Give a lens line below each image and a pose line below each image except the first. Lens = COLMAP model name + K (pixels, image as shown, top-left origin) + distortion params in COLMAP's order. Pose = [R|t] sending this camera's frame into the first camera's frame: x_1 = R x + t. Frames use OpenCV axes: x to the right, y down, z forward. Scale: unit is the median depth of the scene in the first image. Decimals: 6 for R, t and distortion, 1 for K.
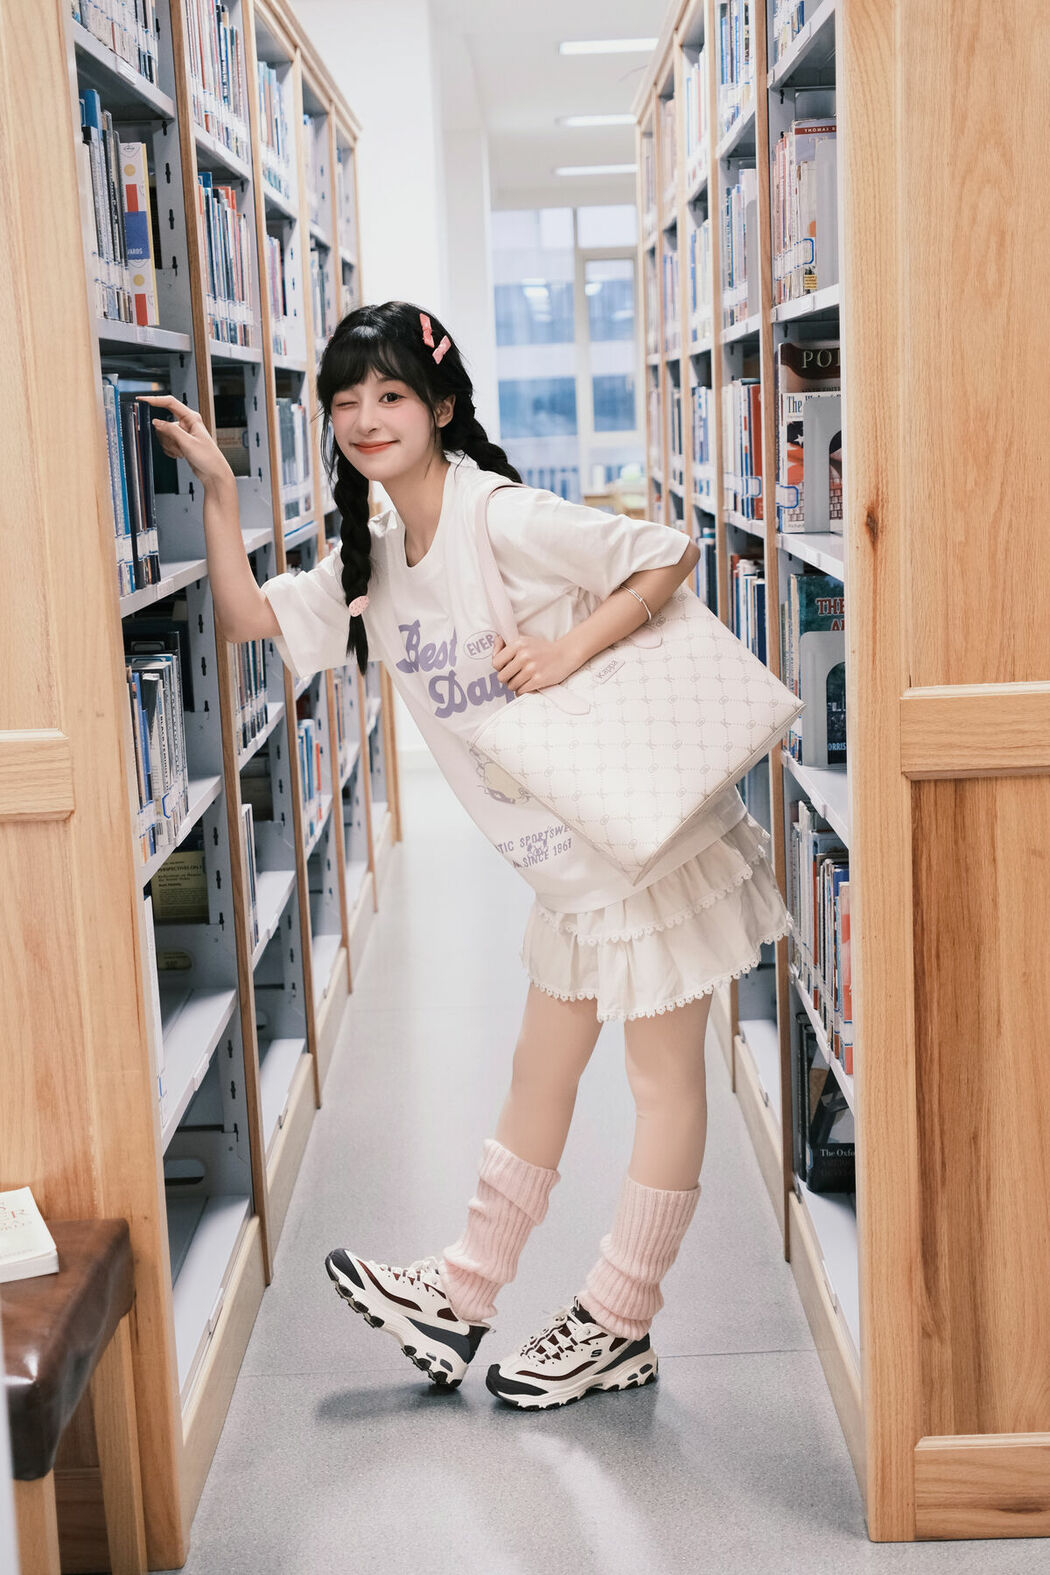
lens RADIAL K [[2349.3, 0, 512.4], [0, 2349.3, 801.1], [0, 0, 1]] dist [0.251318, 0.000000]
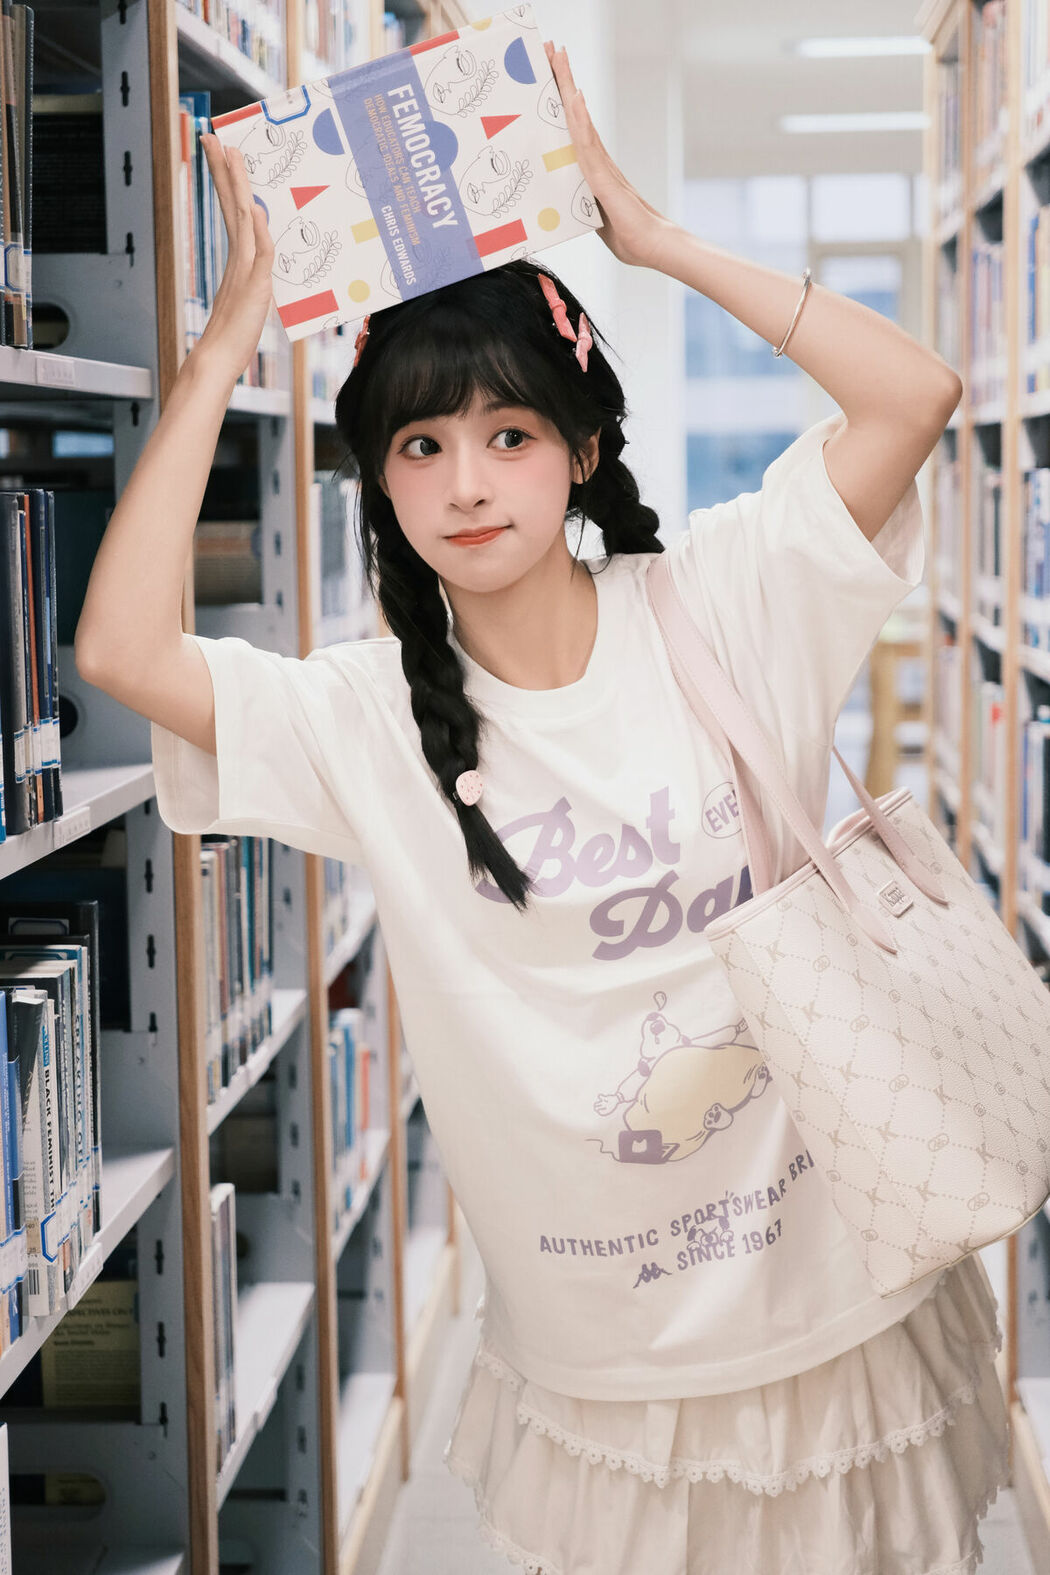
lens RADIAL K [[3419.2, 0, 526.4], [0, 3419.2, 782.0], [0, 0, 1]] dist [0.236675, 0.000000]
pose [[0.998351, 0.030651, -0.048531, -0.003749], [-0.034060, 0.996891, -0.071057, -0.036120], [0.046202, 0.072593, 0.996291, 0.167194]]
